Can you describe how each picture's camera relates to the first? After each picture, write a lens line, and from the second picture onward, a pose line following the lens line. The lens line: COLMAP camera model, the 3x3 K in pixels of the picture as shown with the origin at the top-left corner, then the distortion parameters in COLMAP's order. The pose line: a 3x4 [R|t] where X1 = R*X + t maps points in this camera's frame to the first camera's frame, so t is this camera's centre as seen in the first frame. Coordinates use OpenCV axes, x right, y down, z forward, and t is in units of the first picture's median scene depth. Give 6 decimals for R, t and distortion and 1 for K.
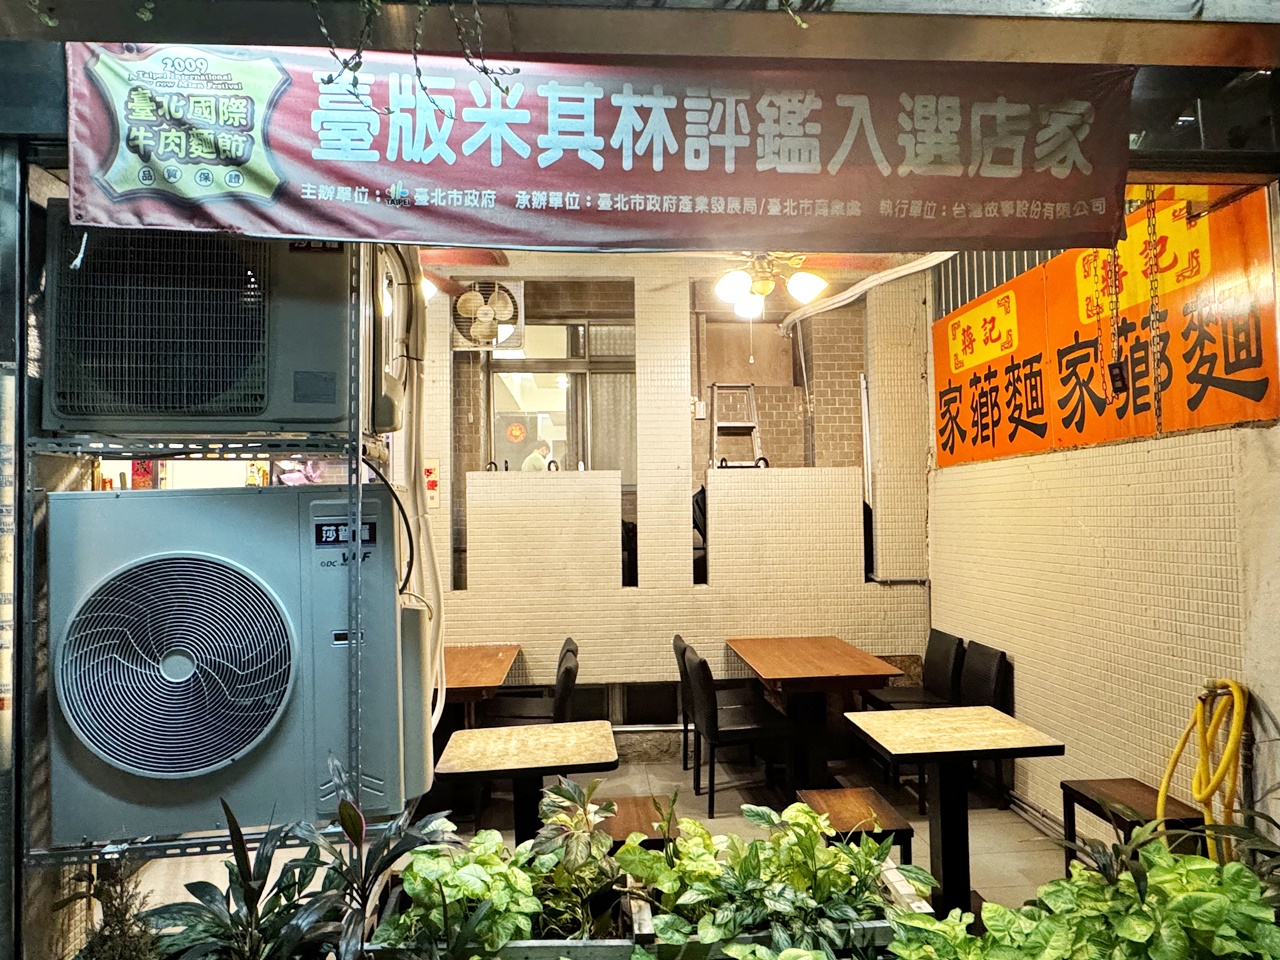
lens RADIAL K [[775.9, 0, 643.3], [0, 775.9, 479.8], [0, 0, 1]] dist [0.000954, -0.004461]
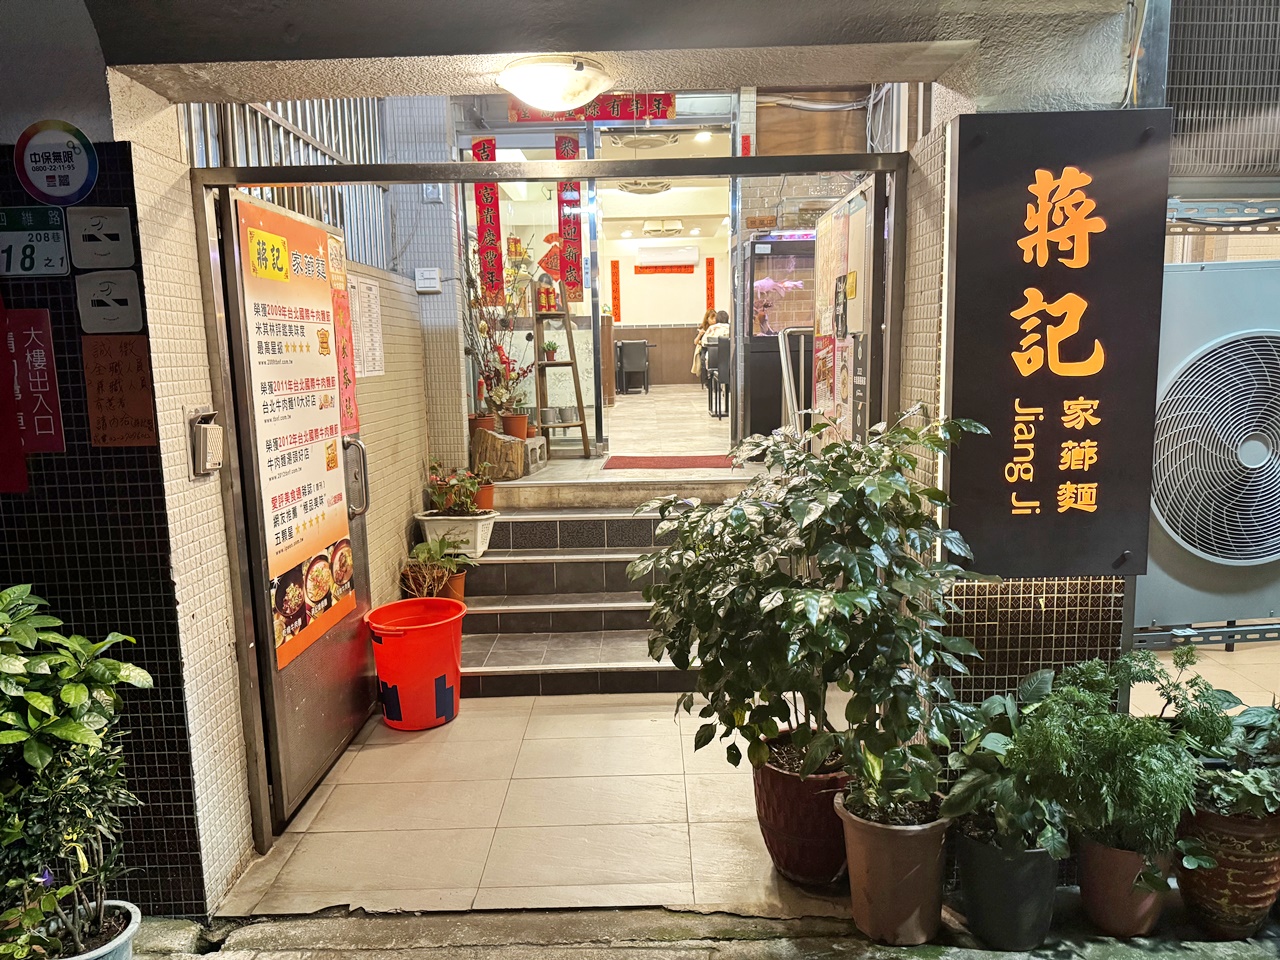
lens RADIAL K [[898.3, 0, 640.1], [0, 898.3, 477.0], [0, 0, 1]] dist [0.000921, -0.036130]
pose [[0.996901, 0.004025, -0.078567, -0.976407], [0.010481, 0.982993, 0.183345, 0.049167], [0.077969, -0.183600, 0.979904, -0.098997]]
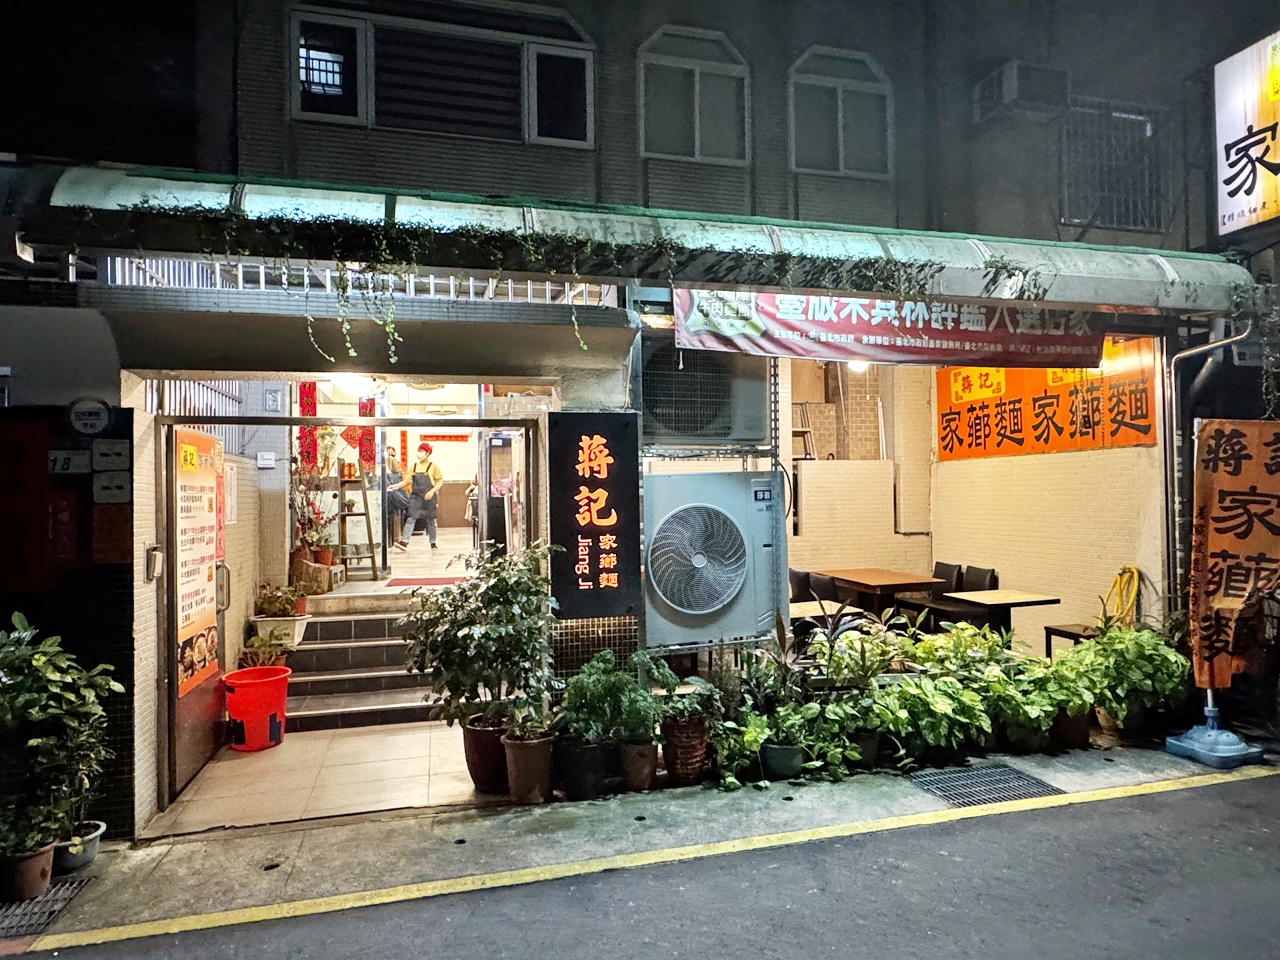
lens RADIAL K [[775.9, 0, 640.2], [0, 775.9, 483.2], [0, 0, 1]] dist [0.000954, -0.004461]
pose [[0.982388, 0.004164, 0.186808, -0.878913], [-0.009087, 0.999633, 0.025506, -0.009204], [-0.186633, -0.026754, 0.982065, -0.759317]]
